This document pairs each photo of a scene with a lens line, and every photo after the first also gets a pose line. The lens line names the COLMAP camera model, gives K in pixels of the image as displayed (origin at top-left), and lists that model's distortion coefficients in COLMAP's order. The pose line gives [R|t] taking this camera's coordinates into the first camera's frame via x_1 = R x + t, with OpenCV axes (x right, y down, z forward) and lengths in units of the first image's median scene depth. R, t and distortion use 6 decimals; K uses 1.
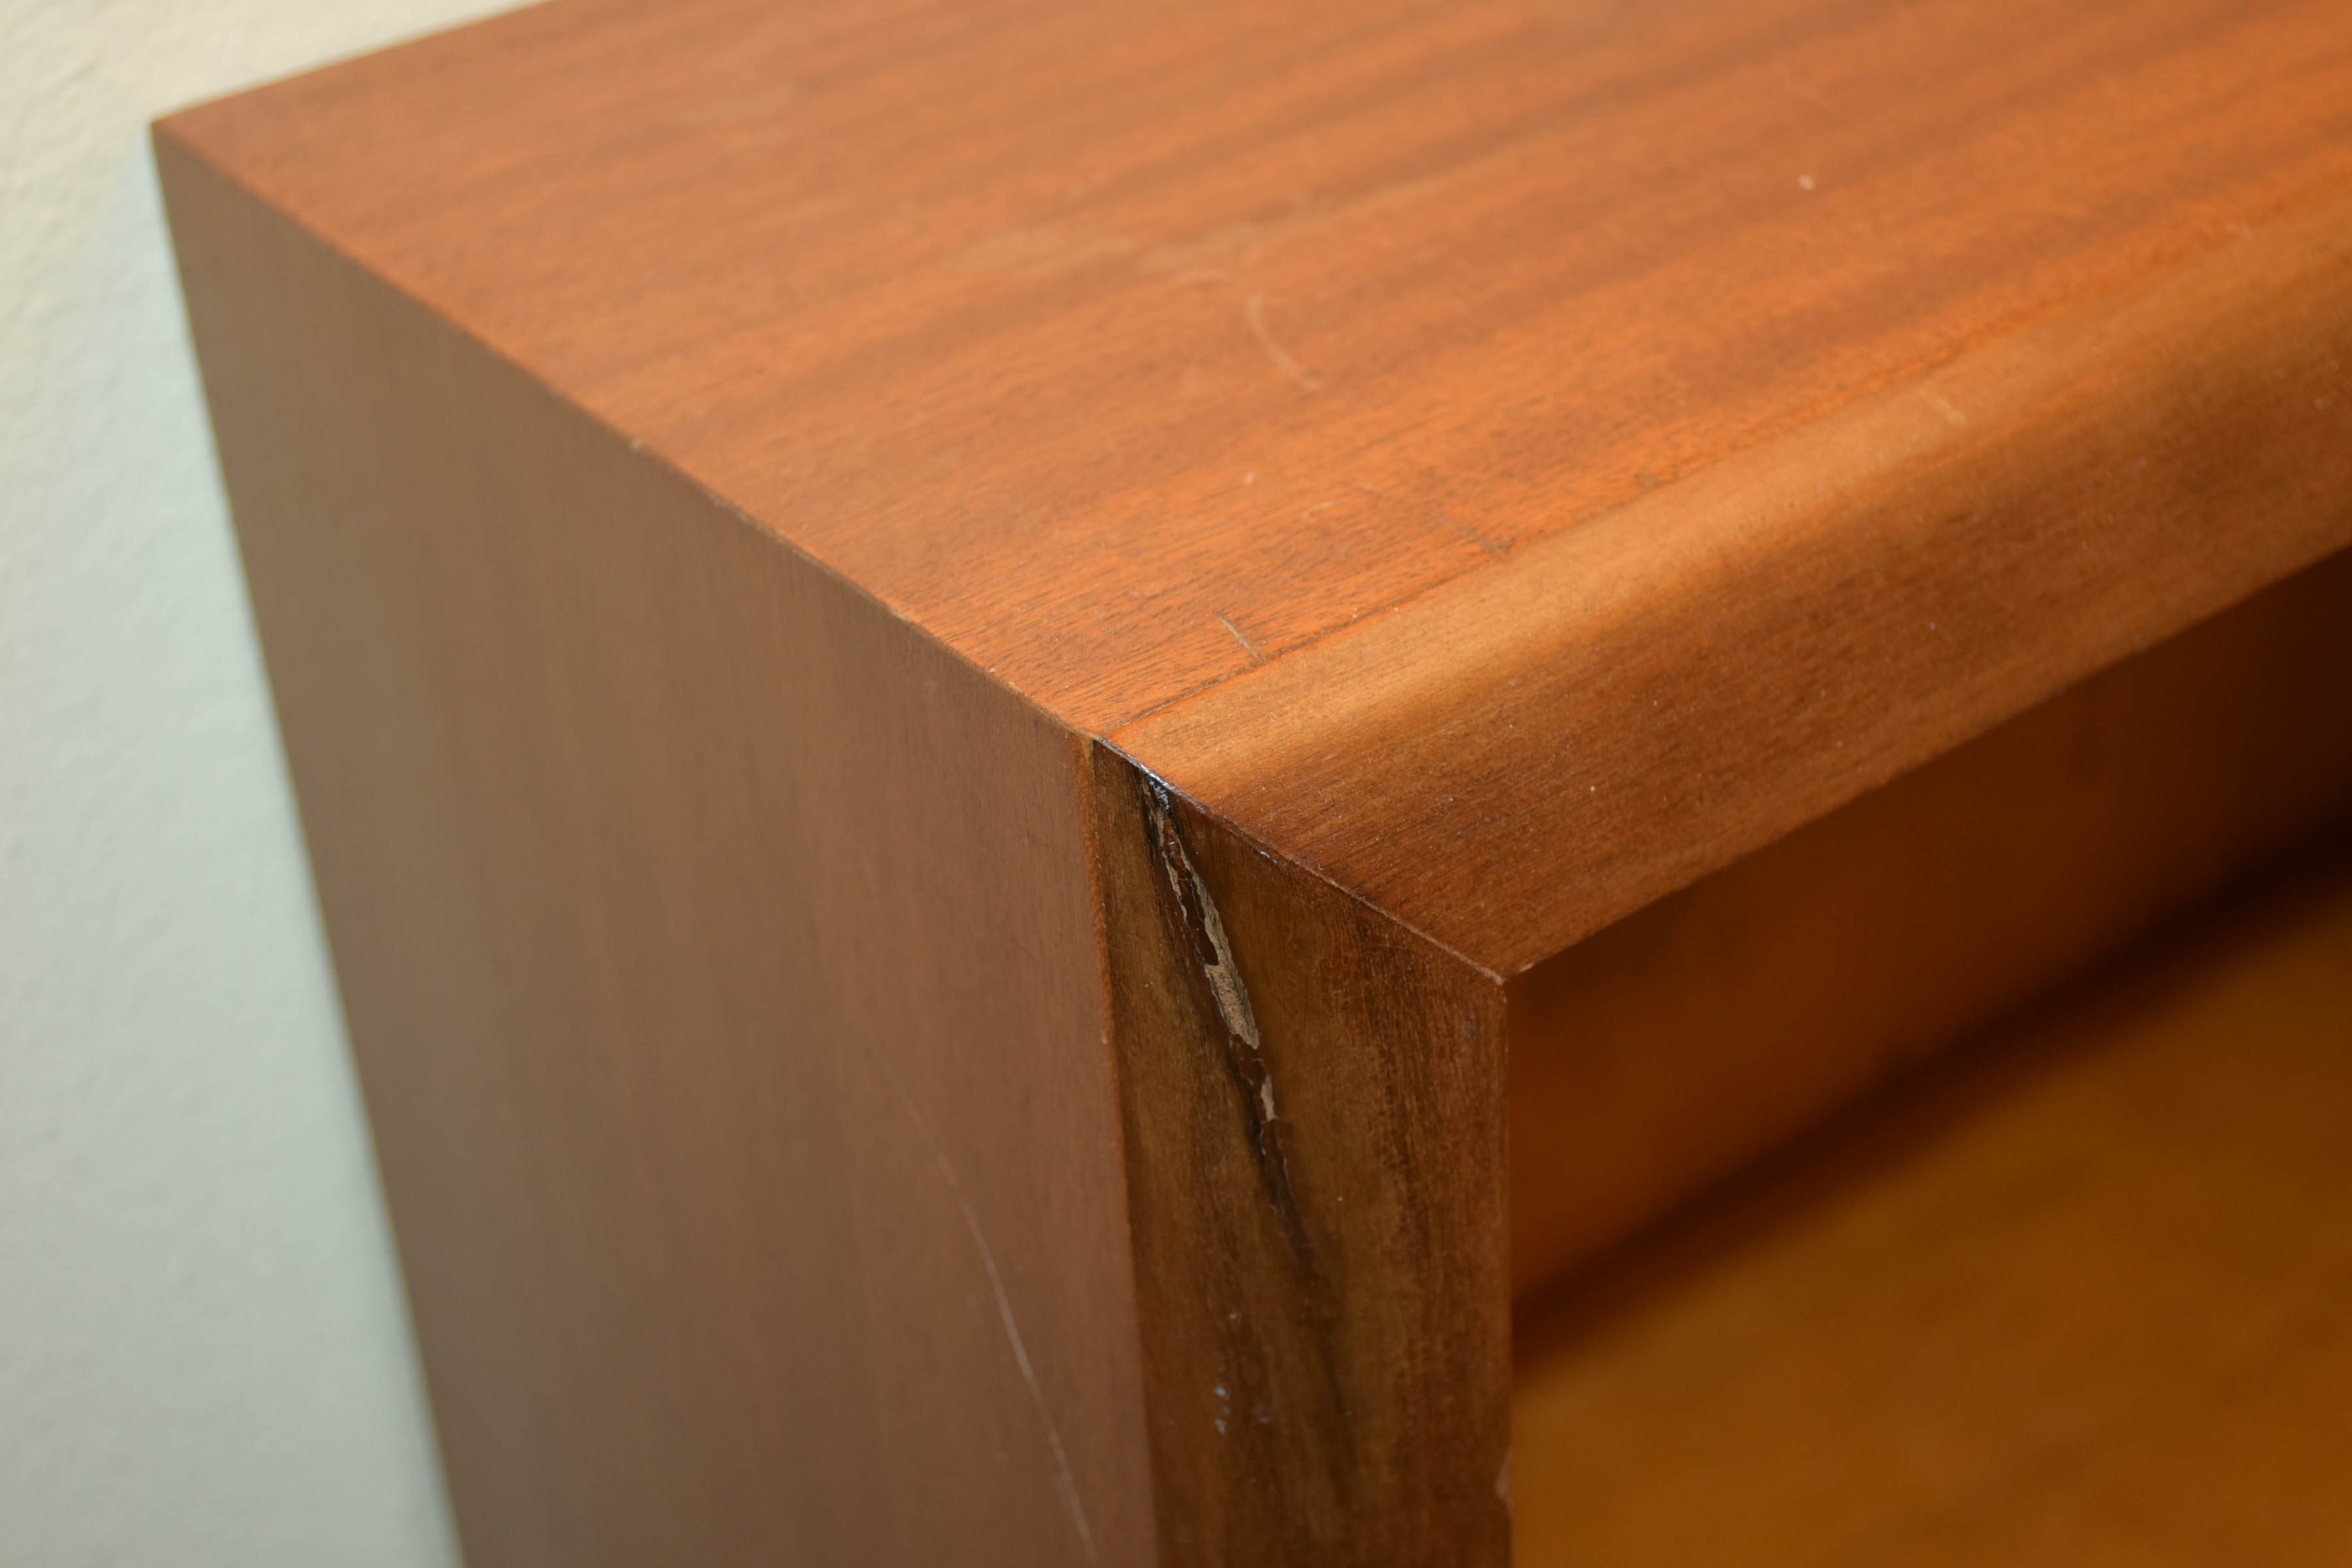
lens RADIAL K [[3854.2, 0, 1176.8], [0, 3854.2, 784.6], [0, 0, 1]] dist [-0.060429, 0.000000]
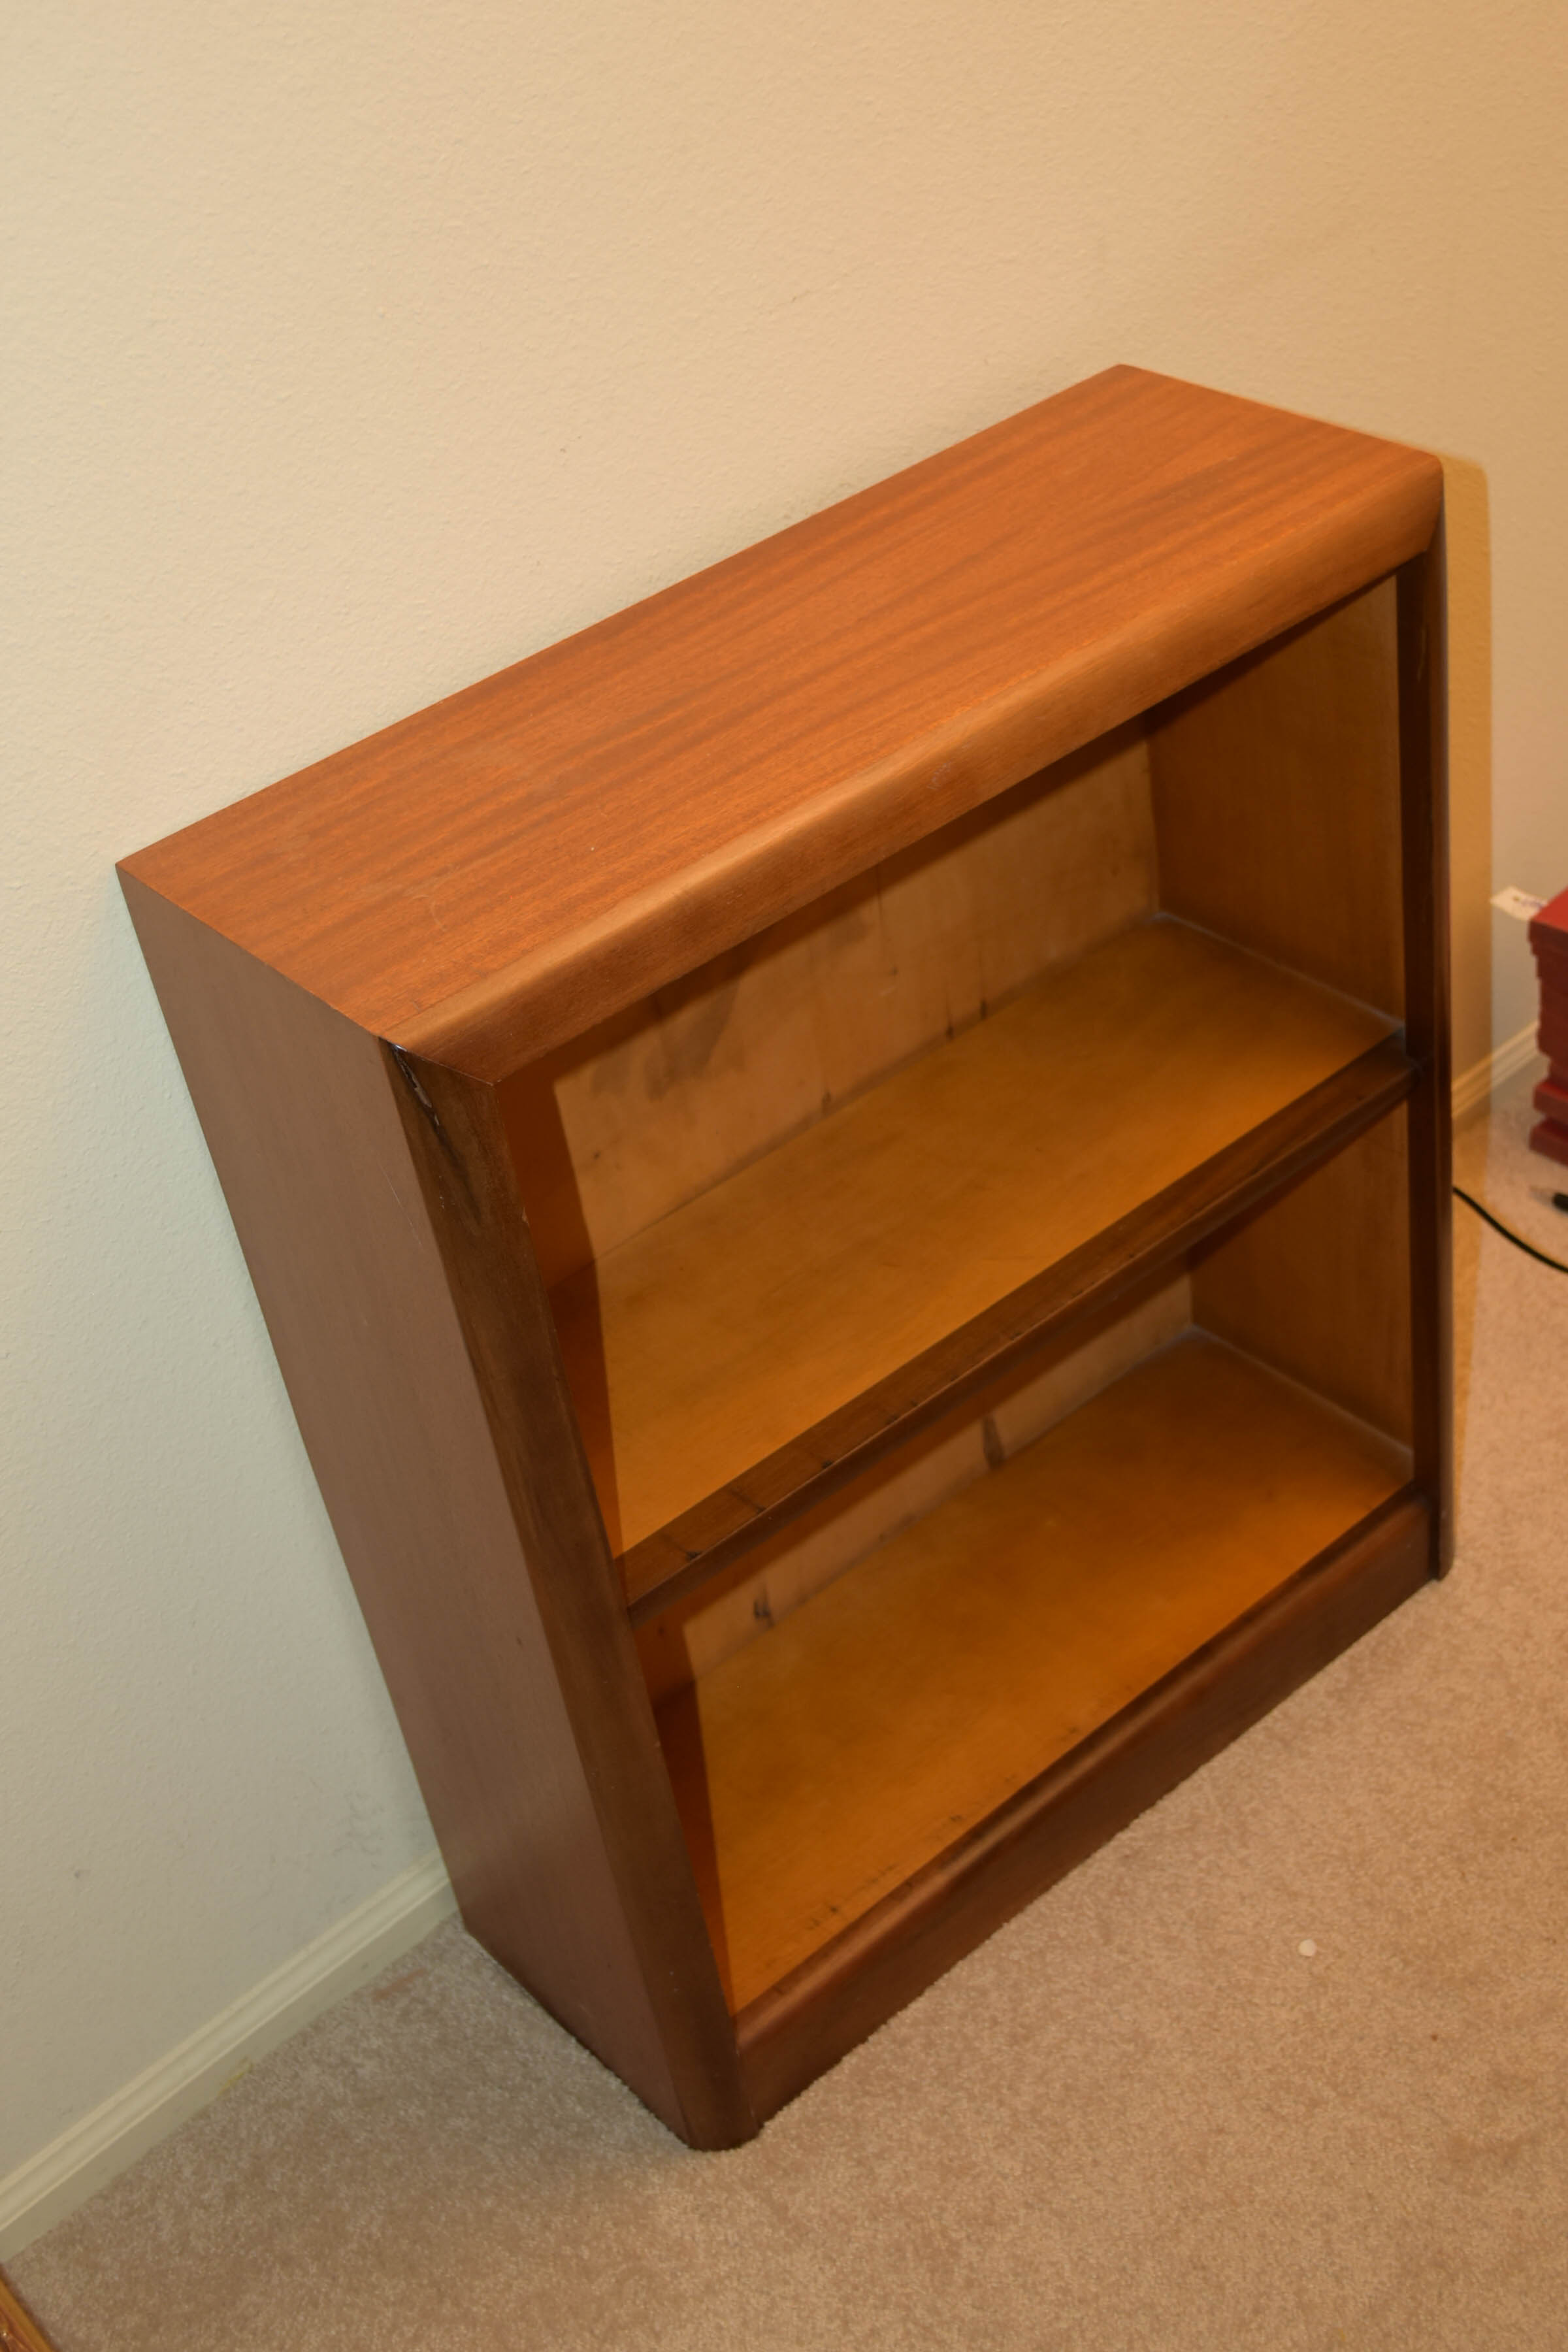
lens RADIAL K [[2946.2, 0, 785.1], [0, 2946.2, 1175.8], [0, 0, 1]] dist [-0.003714, 0.000000]
pose [[0.995005, -0.097901, -0.019515, 0.404009], [0.099091, 0.992307, 0.074218, -0.048010], [0.012099, -0.075781, 0.997051, -1.892998]]
